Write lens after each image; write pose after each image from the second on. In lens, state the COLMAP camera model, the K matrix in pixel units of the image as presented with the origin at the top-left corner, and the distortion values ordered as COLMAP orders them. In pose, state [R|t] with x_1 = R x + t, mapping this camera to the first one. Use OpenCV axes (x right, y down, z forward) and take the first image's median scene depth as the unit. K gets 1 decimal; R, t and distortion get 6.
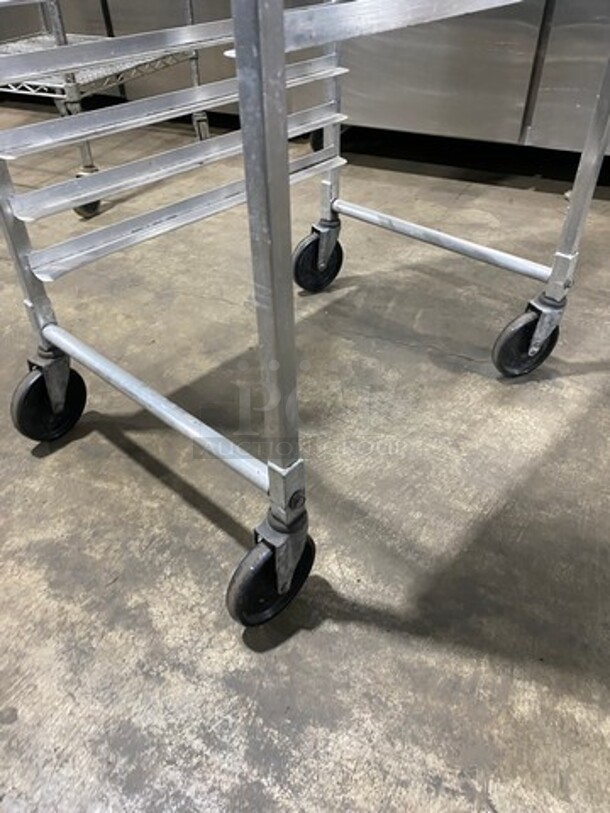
lens RADIAL K [[619.5, 0, 306.9], [0, 619.5, 404.4], [0, 0, 1]] dist [0.014537, -0.003269]
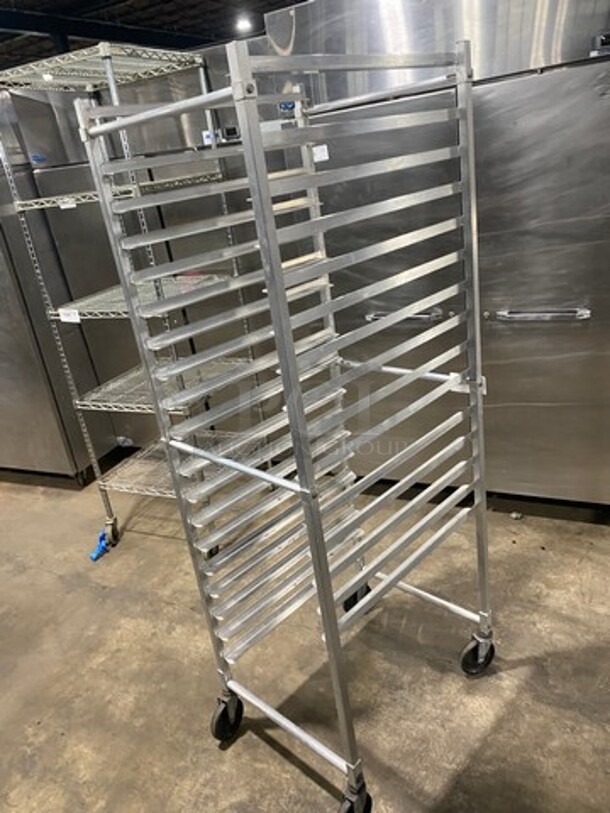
lens RADIAL K [[619.5, 0, 301.4], [0, 619.5, 409.5], [0, 0, 1]] dist [0.014537, -0.003269]
pose [[0.991256, -0.113577, -0.067167, 0.053348], [0.089949, 0.954058, -0.285801, -0.343886], [0.096542, 0.277260, 0.955932, -1.087833]]
